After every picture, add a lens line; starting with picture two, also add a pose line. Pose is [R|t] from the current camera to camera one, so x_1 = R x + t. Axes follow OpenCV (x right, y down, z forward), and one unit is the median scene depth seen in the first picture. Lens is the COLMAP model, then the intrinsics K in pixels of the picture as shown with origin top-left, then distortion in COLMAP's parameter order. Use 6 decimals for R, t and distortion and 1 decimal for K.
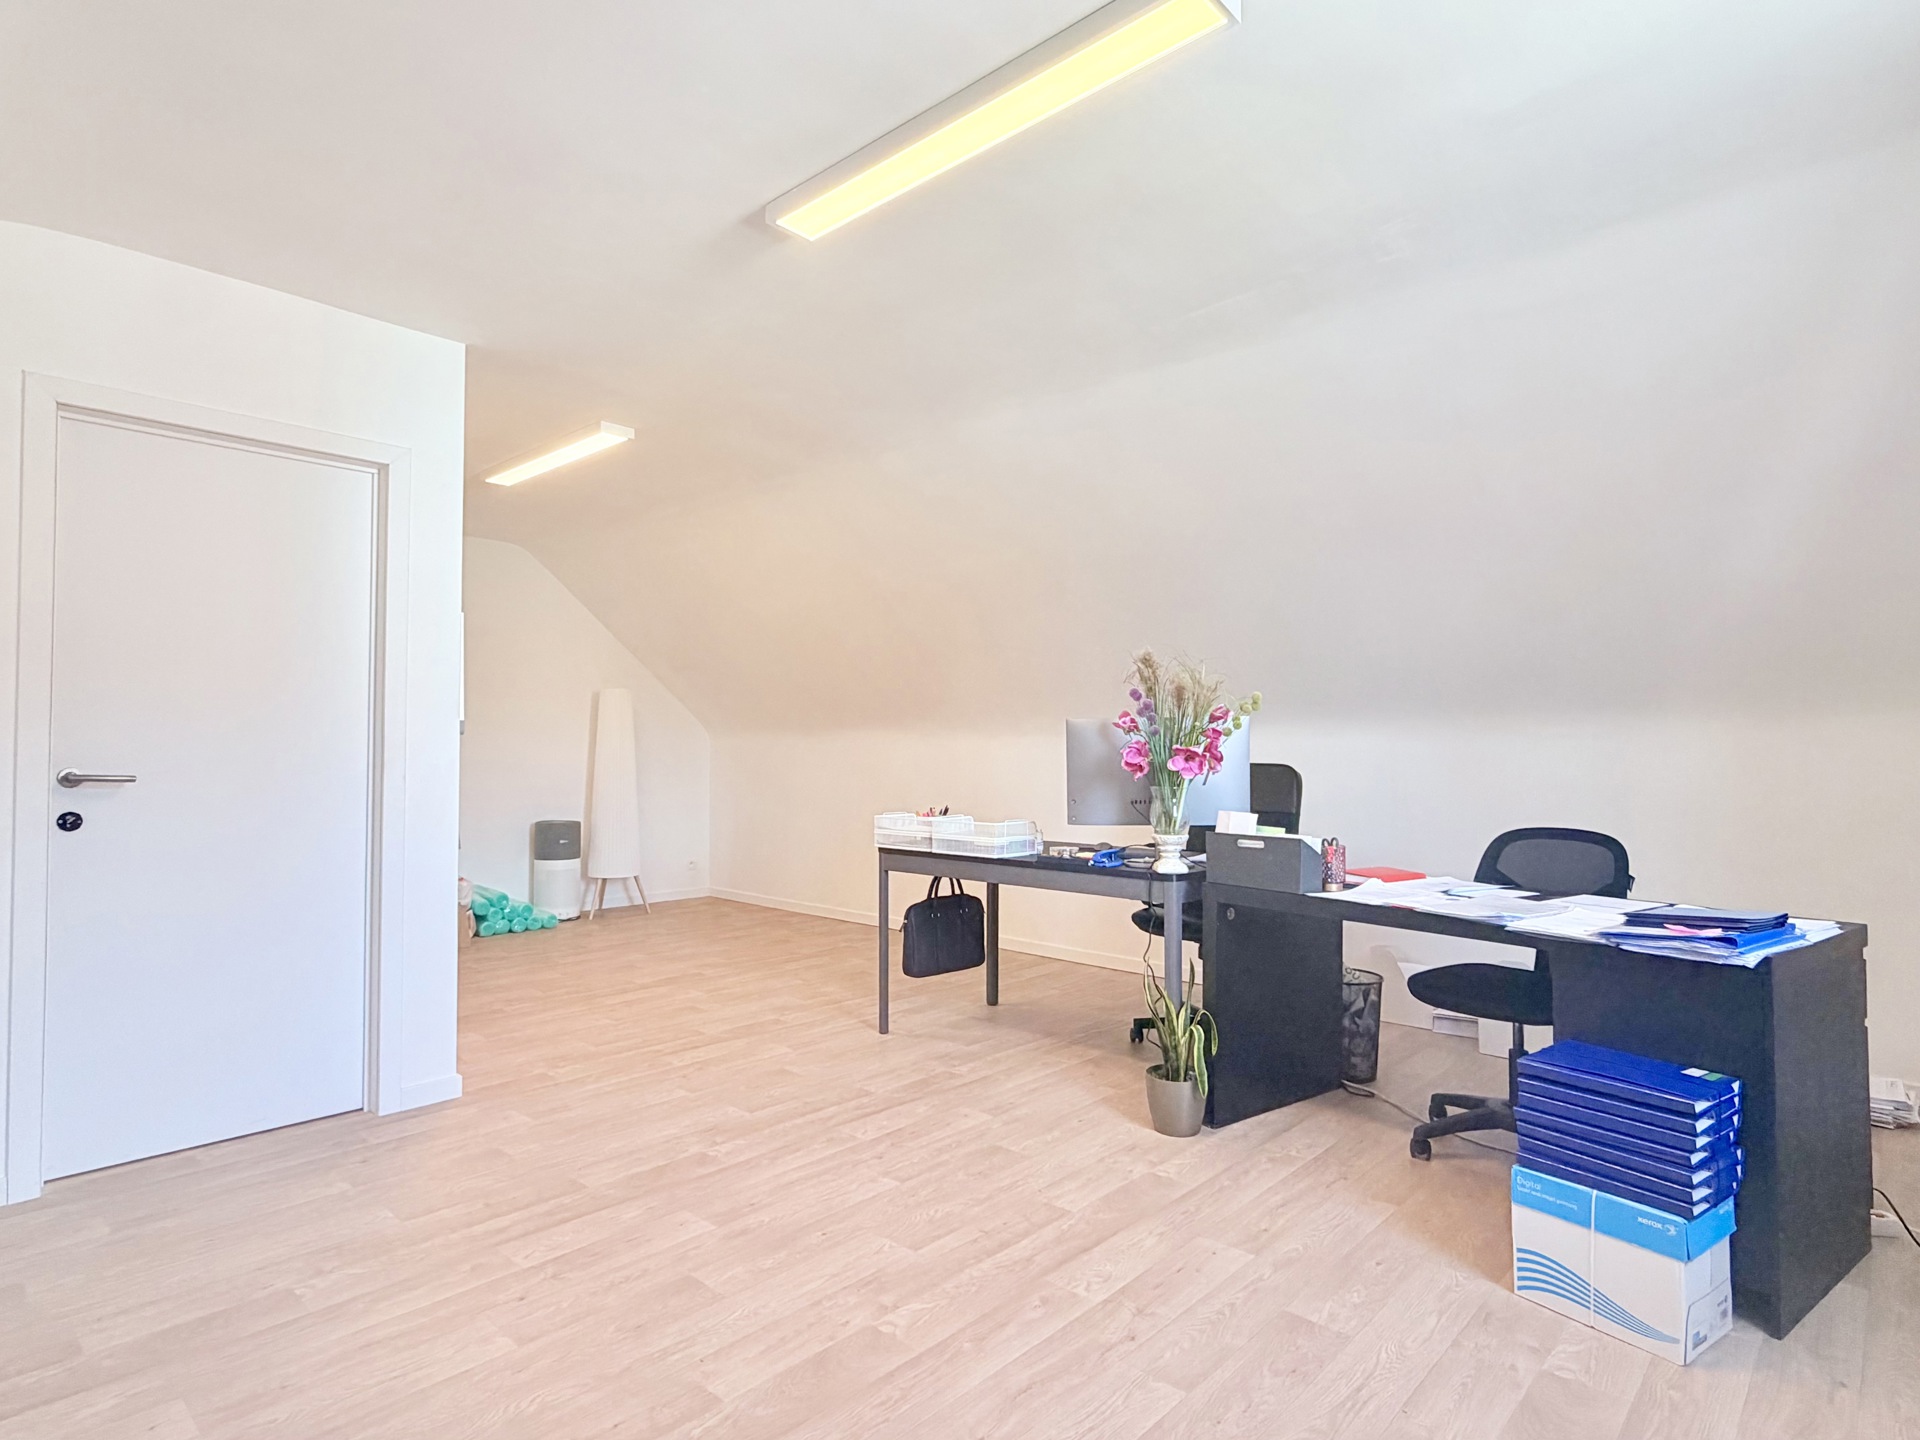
lens RADIAL K [[1017.7, 0, 951.8], [0, 1017.7, 723.1], [0, 0, 1]] dist [-0.003139, 0.001454]
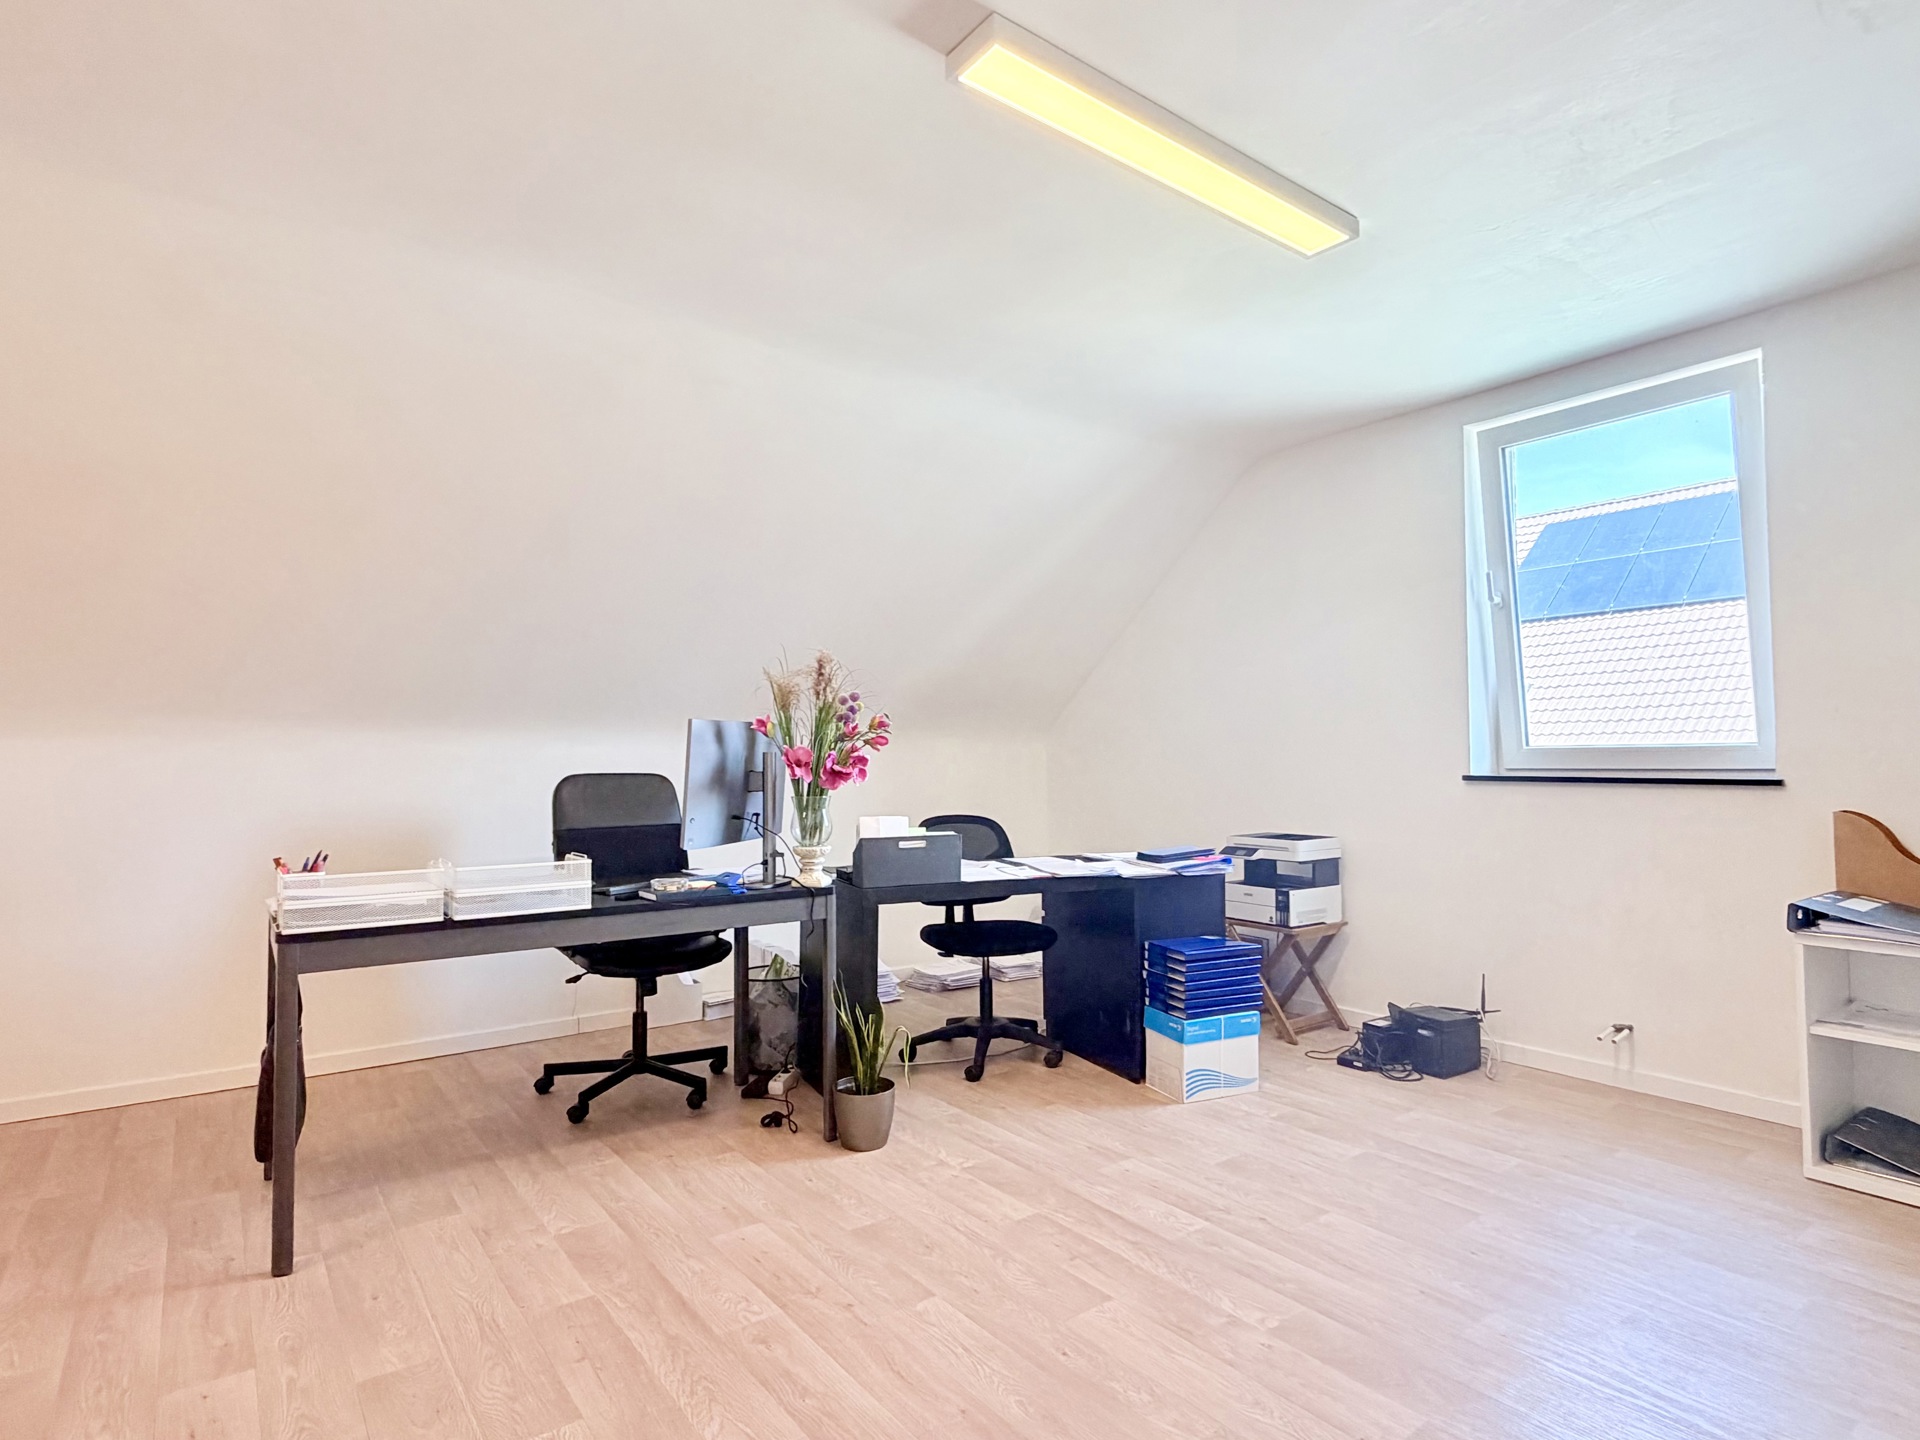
lens RADIAL K [[1017.7, 0, 950.9], [0, 1017.7, 718.1], [0, 0, 1]] dist [-0.003139, 0.001454]
pose [[0.184138, 0.044233, 0.981905, -0.792917], [-0.022050, 0.998921, -0.040864, 0.028827], [-0.982653, -0.014127, 0.184915, 0.787734]]
